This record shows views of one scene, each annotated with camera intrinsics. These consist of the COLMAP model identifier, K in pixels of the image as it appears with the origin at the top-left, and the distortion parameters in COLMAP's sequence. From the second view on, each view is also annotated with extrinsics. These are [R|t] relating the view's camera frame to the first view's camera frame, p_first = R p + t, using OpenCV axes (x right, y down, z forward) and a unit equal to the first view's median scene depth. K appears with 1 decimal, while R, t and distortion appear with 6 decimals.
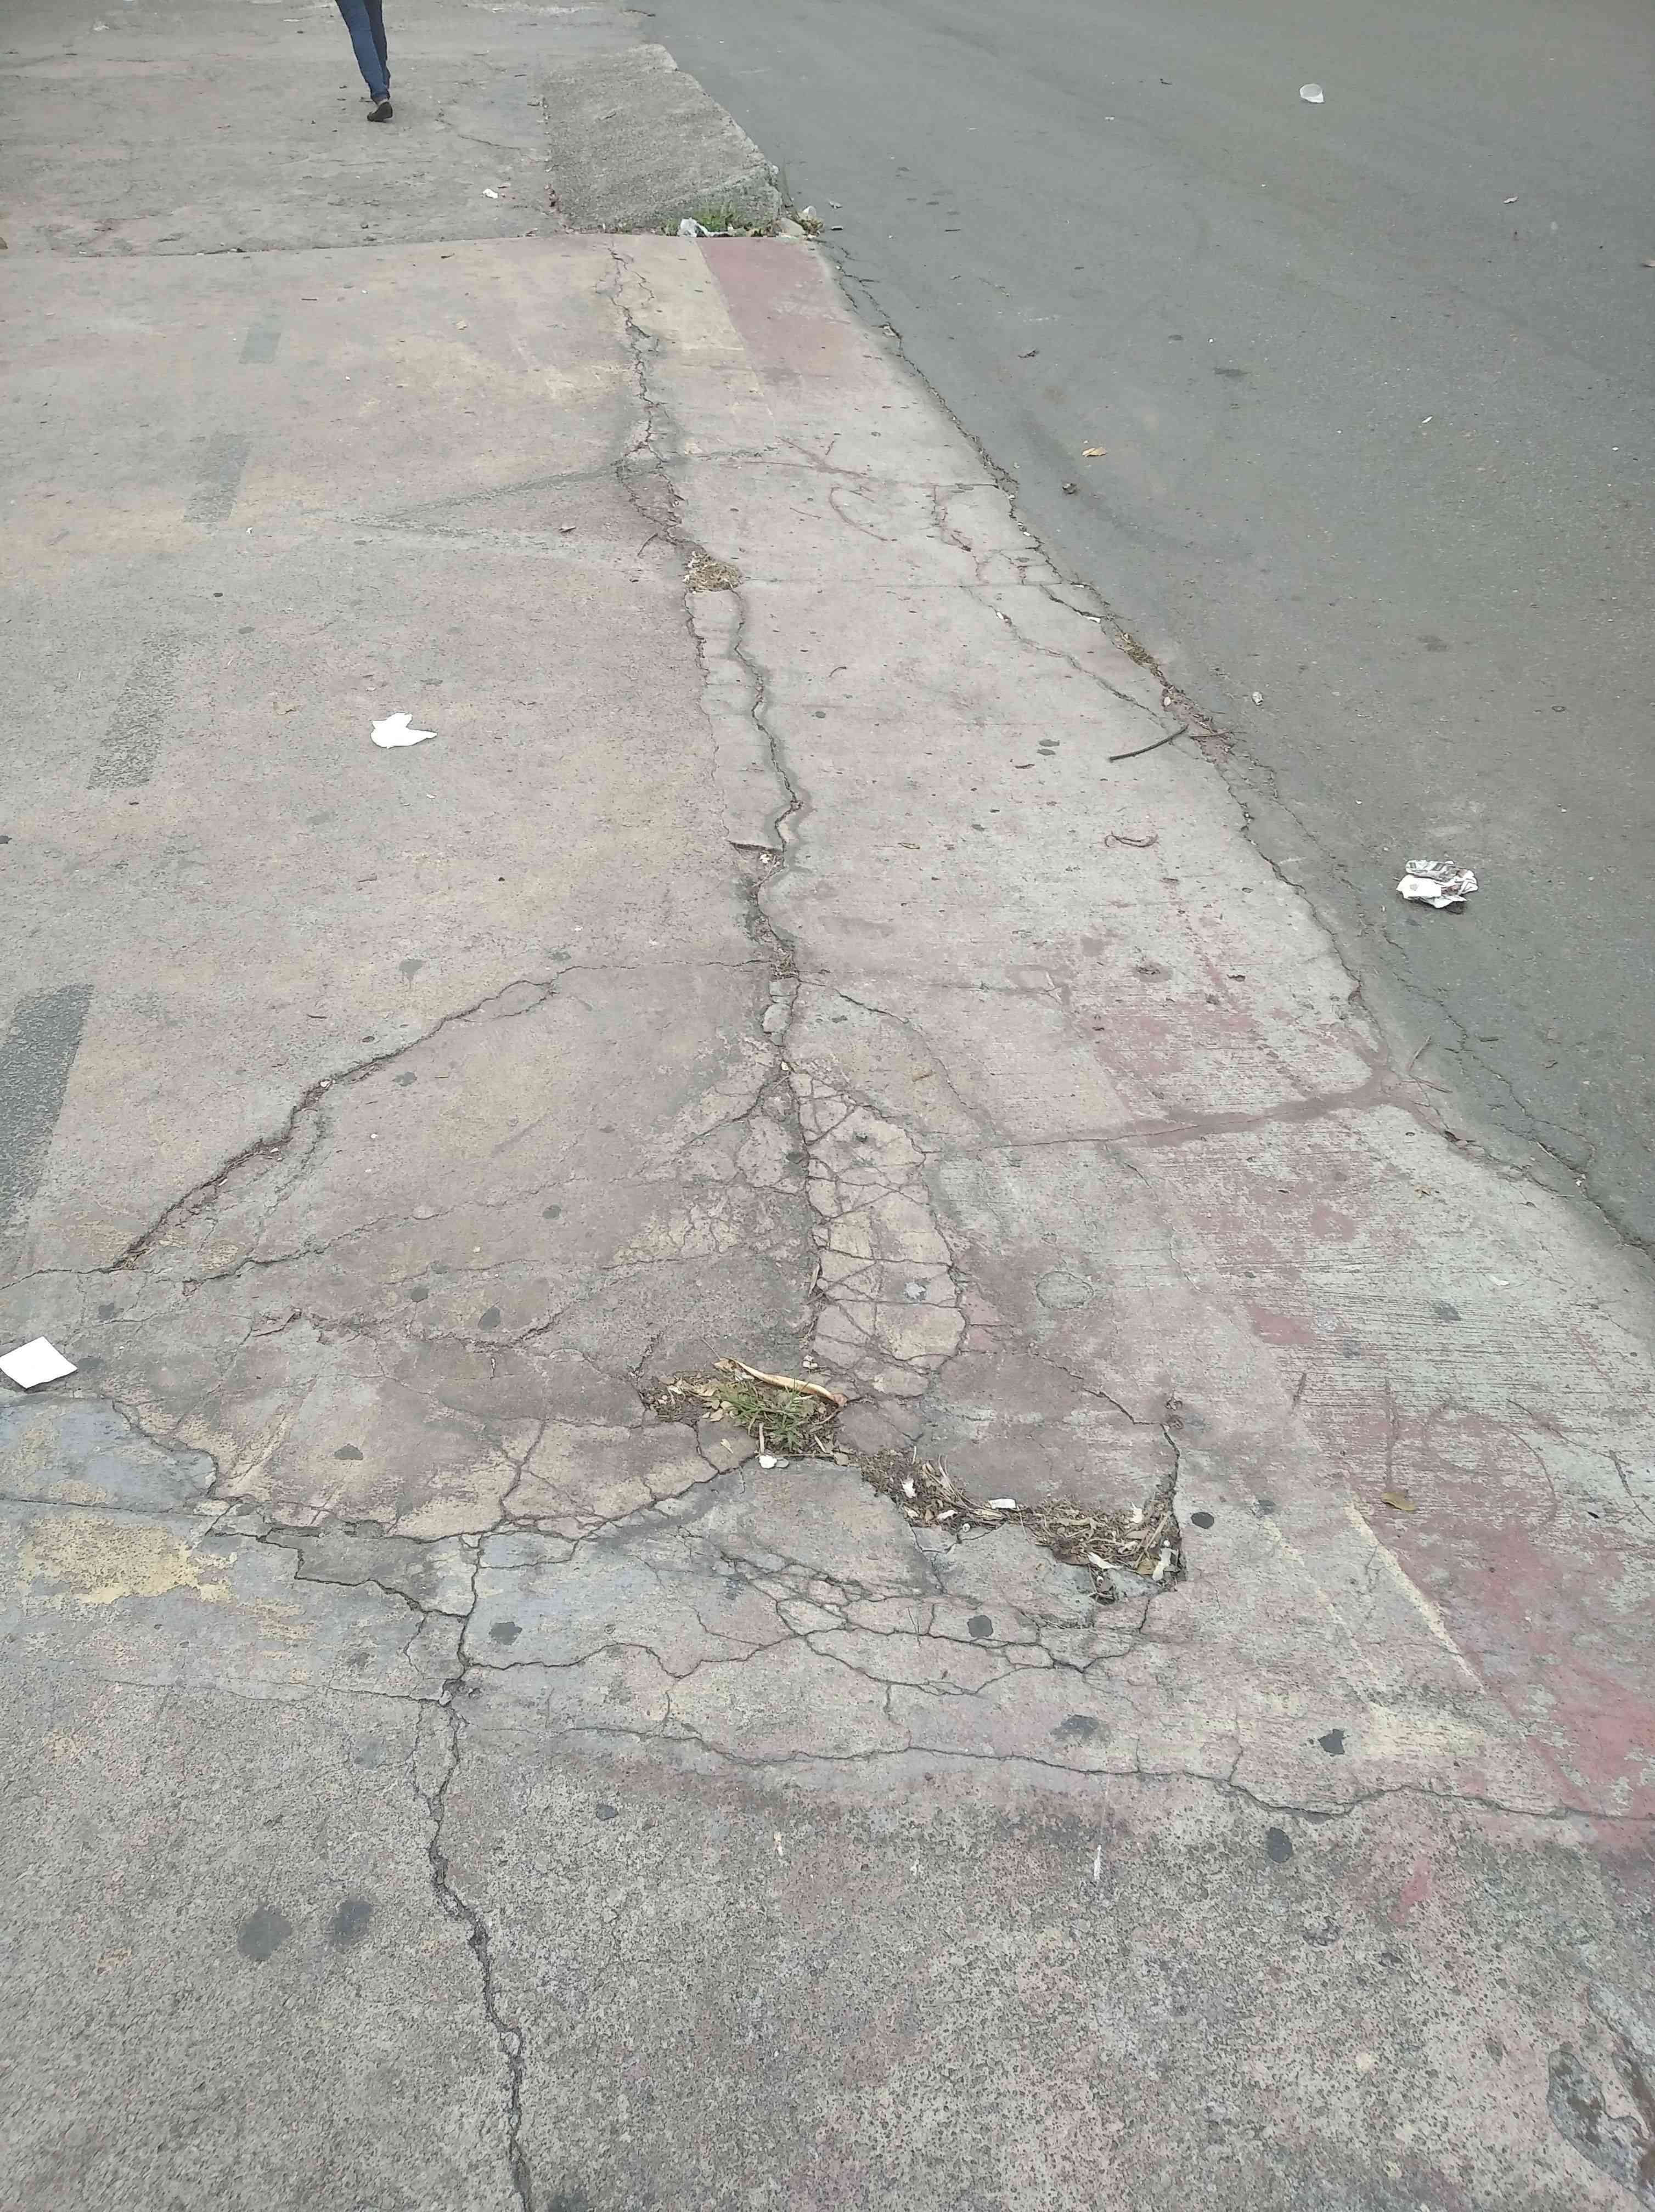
lens RADIAL K [[1690.4, 0, 830.1], [0, 1690.4, 1103.8], [0, 0, 1]] dist [0.041089, -0.072027]
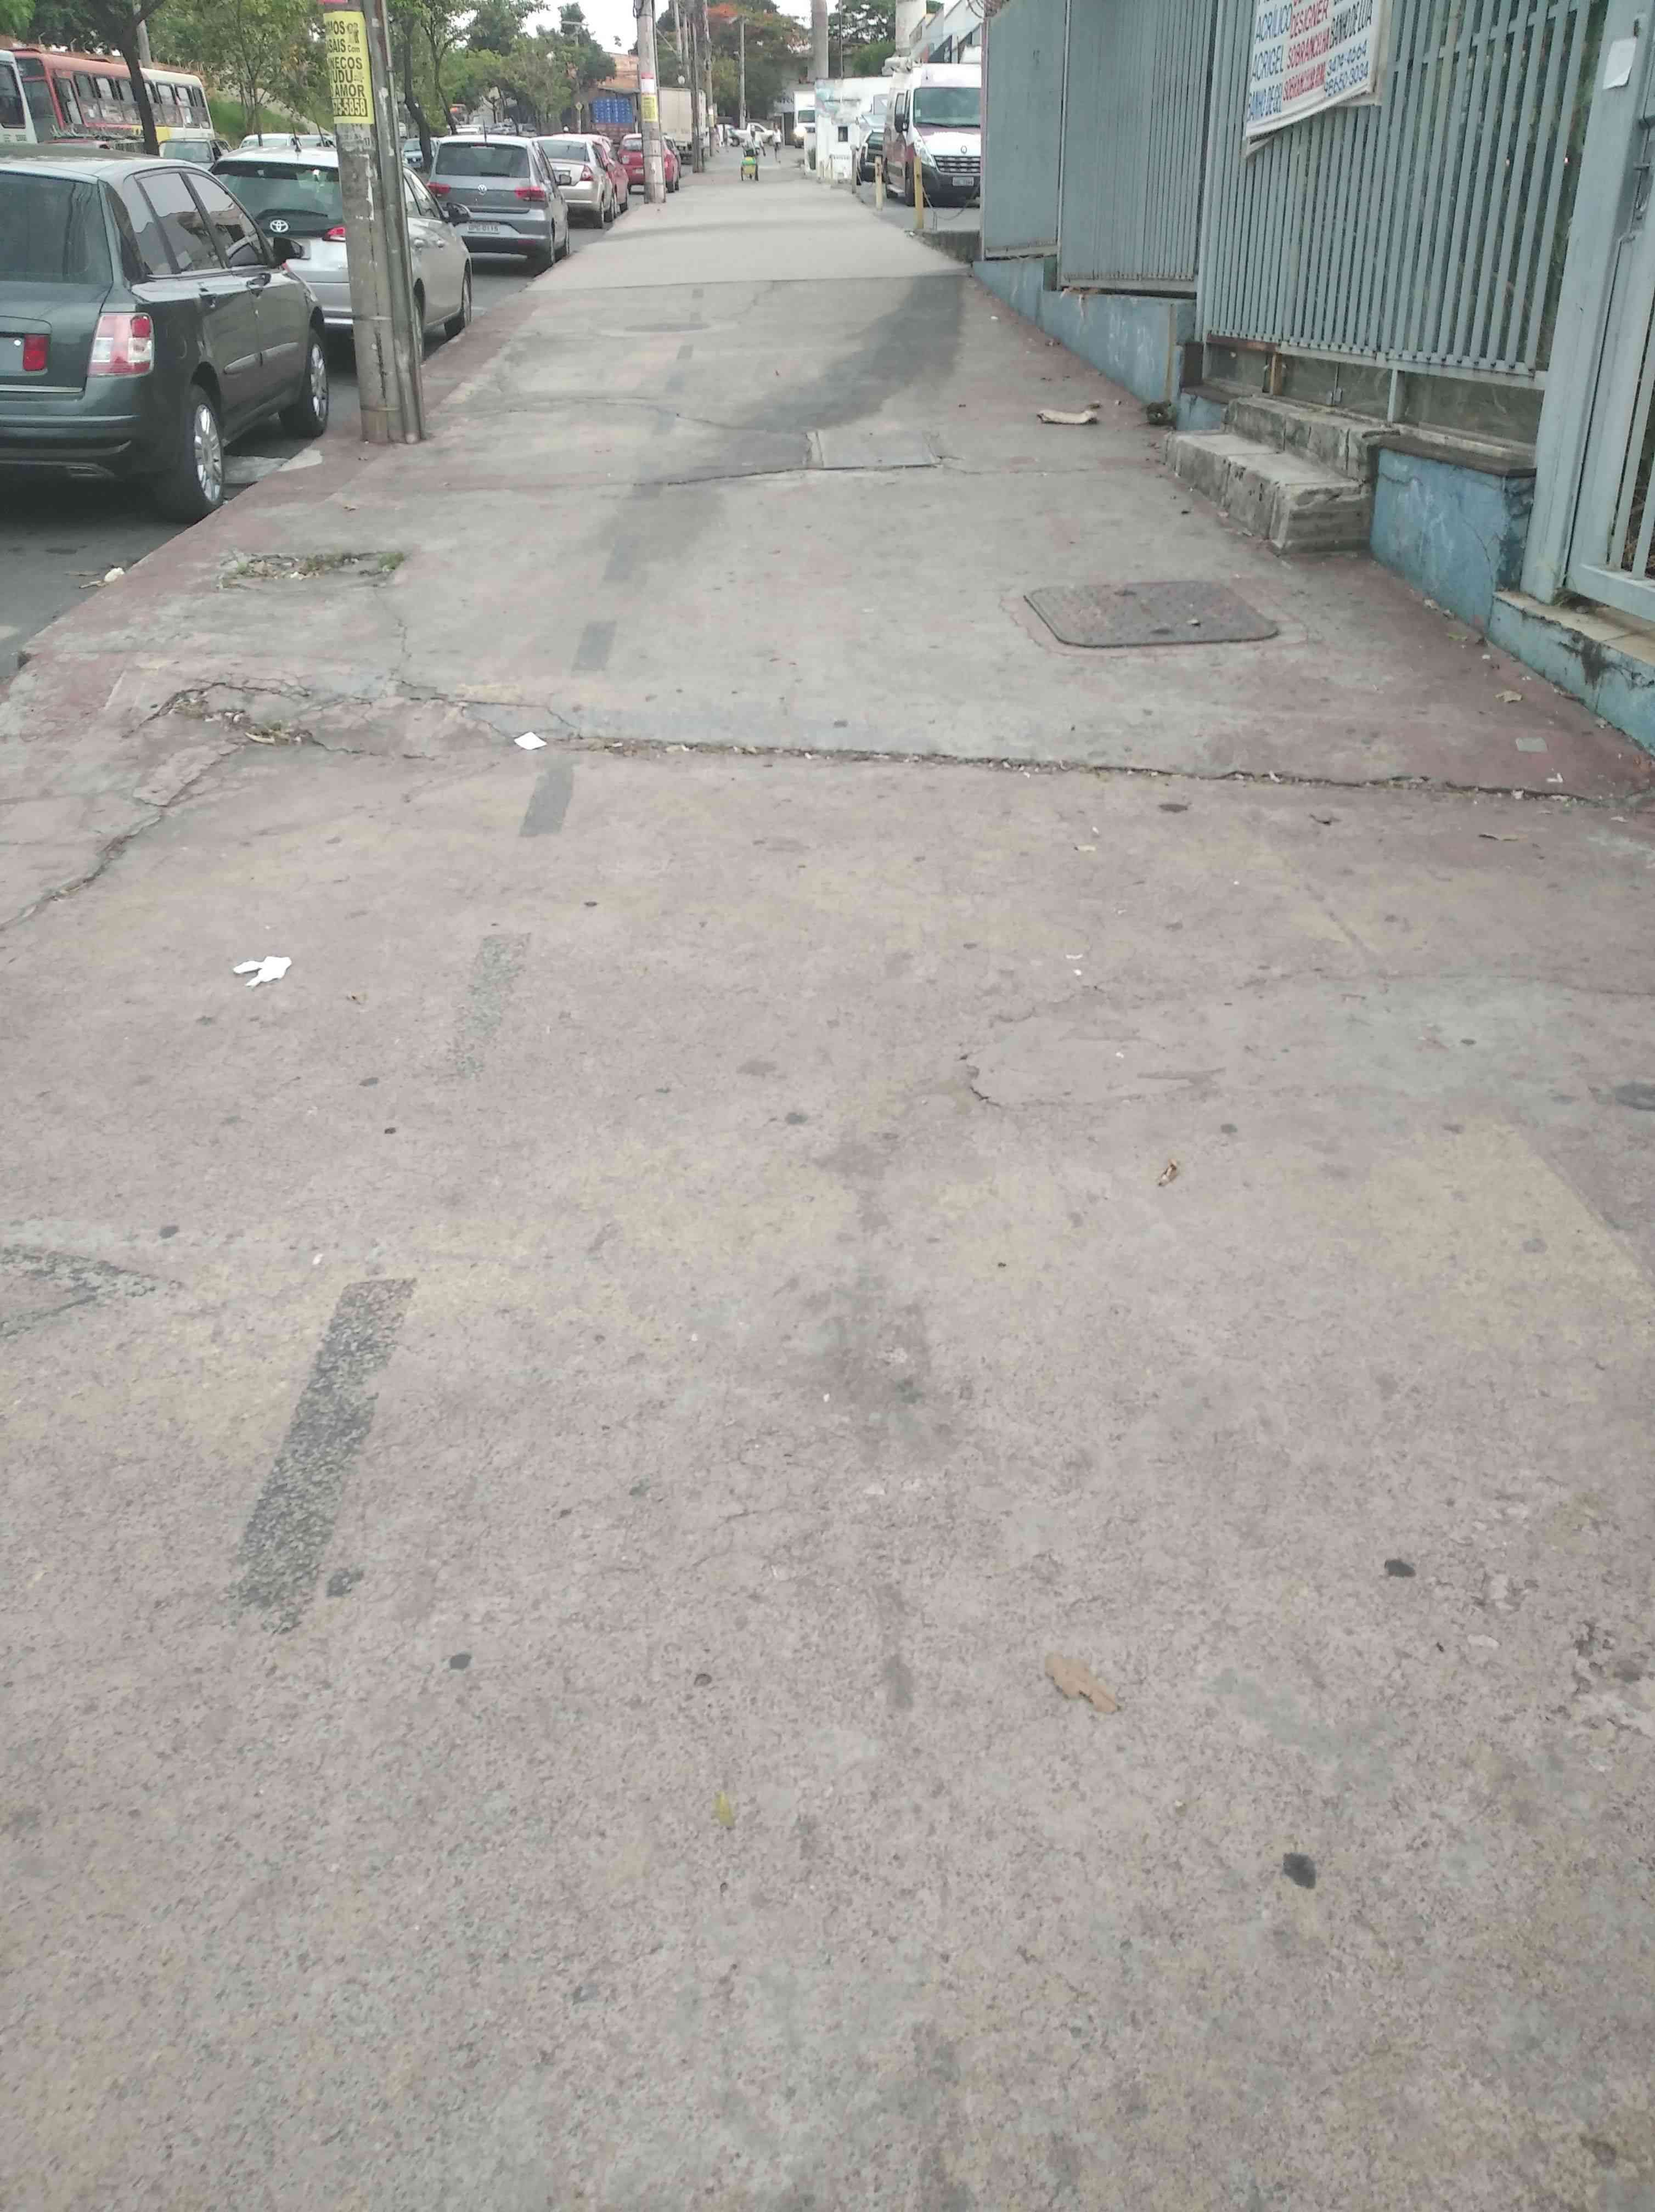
lens RADIAL K [[1690.4, 0, 829.4], [0, 1690.4, 1105.0], [0, 0, 1]] dist [0.041089, -0.072027]
pose [[-0.989809, -0.035091, 0.138009, -1.038907], [0.113869, 0.386923, 0.915054, -1.552425], [-0.085509, 0.921444, -0.378985, 1.968975]]
